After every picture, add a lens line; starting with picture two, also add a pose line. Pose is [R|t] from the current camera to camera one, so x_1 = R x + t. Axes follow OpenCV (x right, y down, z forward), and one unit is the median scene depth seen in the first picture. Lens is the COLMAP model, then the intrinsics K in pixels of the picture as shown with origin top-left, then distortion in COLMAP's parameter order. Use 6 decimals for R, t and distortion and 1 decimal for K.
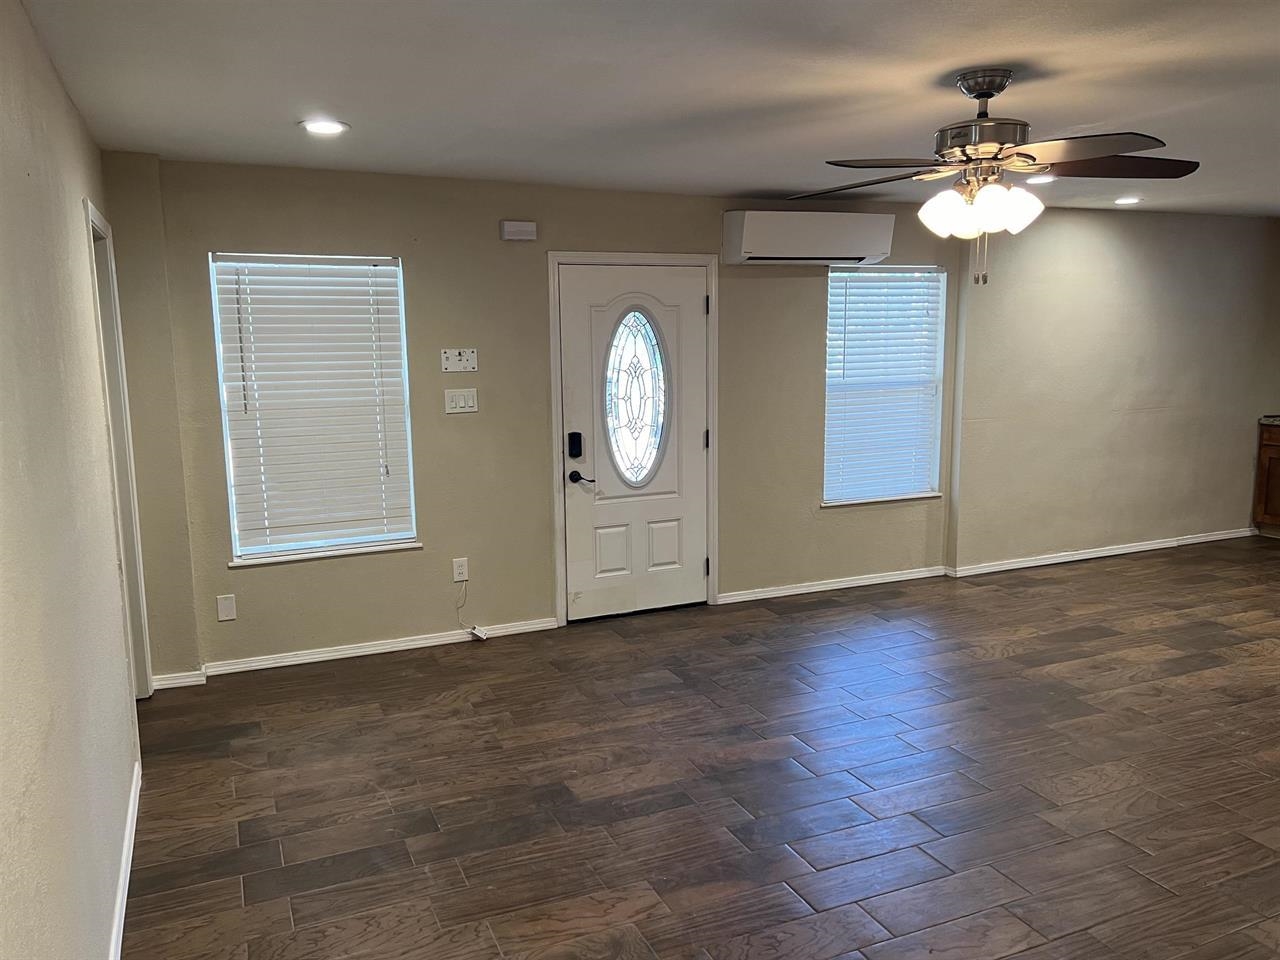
lens RADIAL K [[963.4, 0, 642.4], [0, 963.4, 474.8], [0, 0, 1]] dist [0.094994, -0.121906]
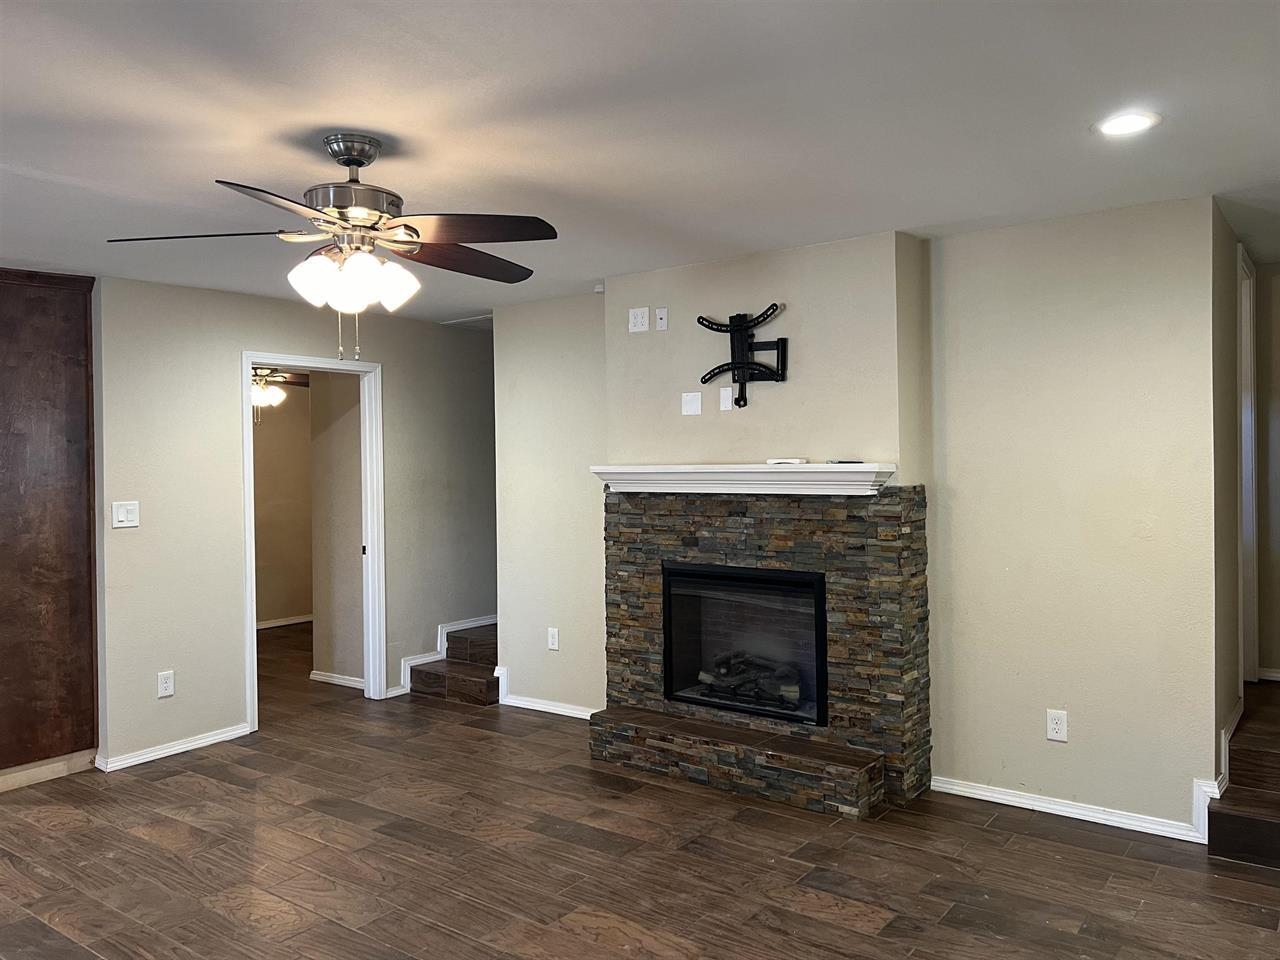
lens RADIAL K [[960.4, 0, 615.1], [0, 960.4, 461.7], [0, 0, 1]] dist [0.095959, -0.112952]
pose [[-0.475706, 0.016801, 0.879444, -0.506528], [0.153763, 0.986011, 0.064336, -0.107107], [-0.866060, 0.165831, -0.471635, 1.064396]]
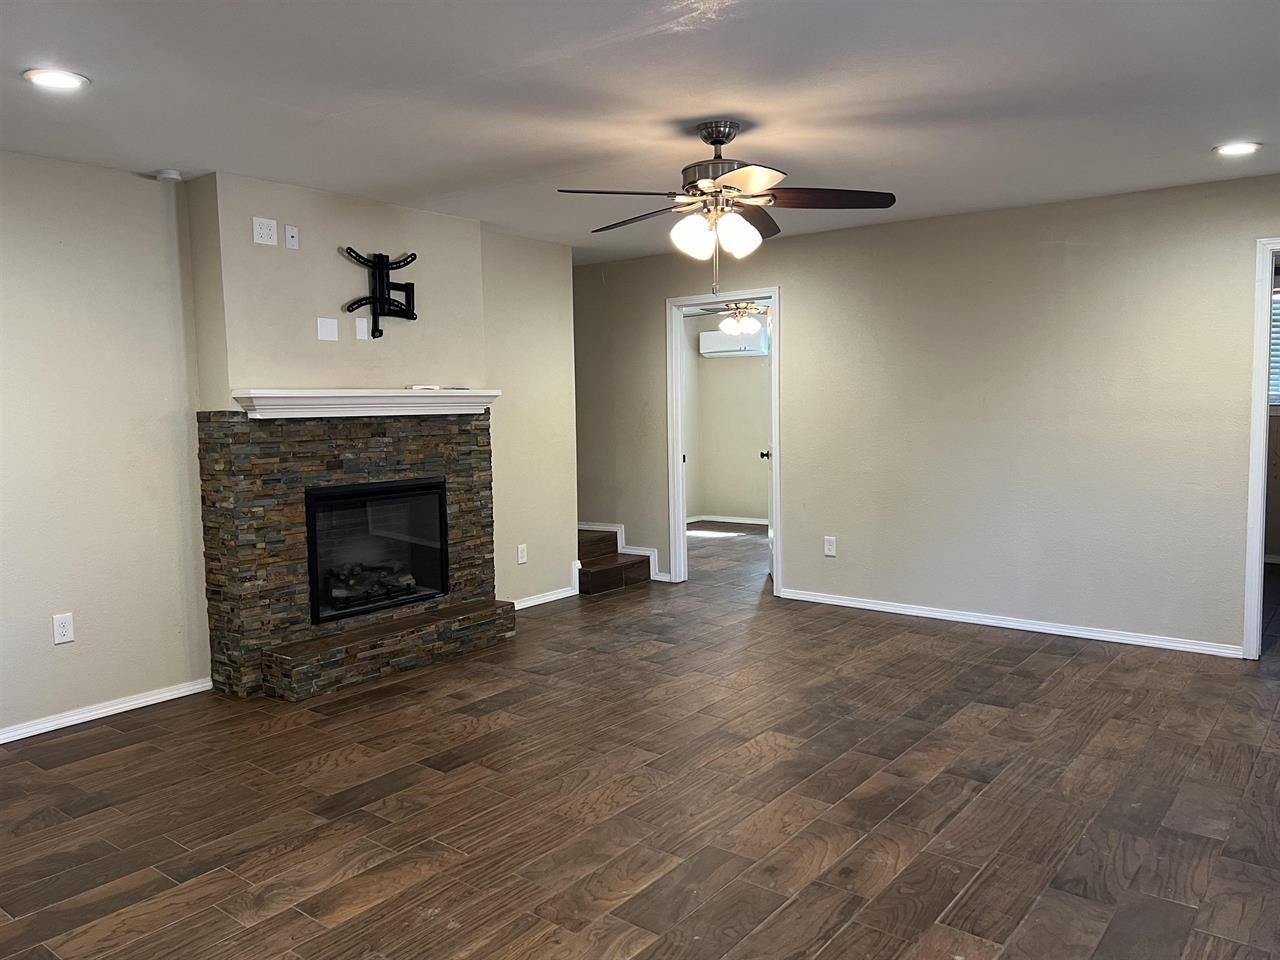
lens RADIAL K [[963.4, 0, 642.4], [0, 963.4, 474.8], [0, 0, 1]] dist [0.094994, -0.121906]
pose [[-0.880988, 0.062866, -0.468943, 0.864110], [-0.047473, 0.974387, 0.219810, -0.207019], [0.470751, 0.215912, -0.855439, 1.751868]]
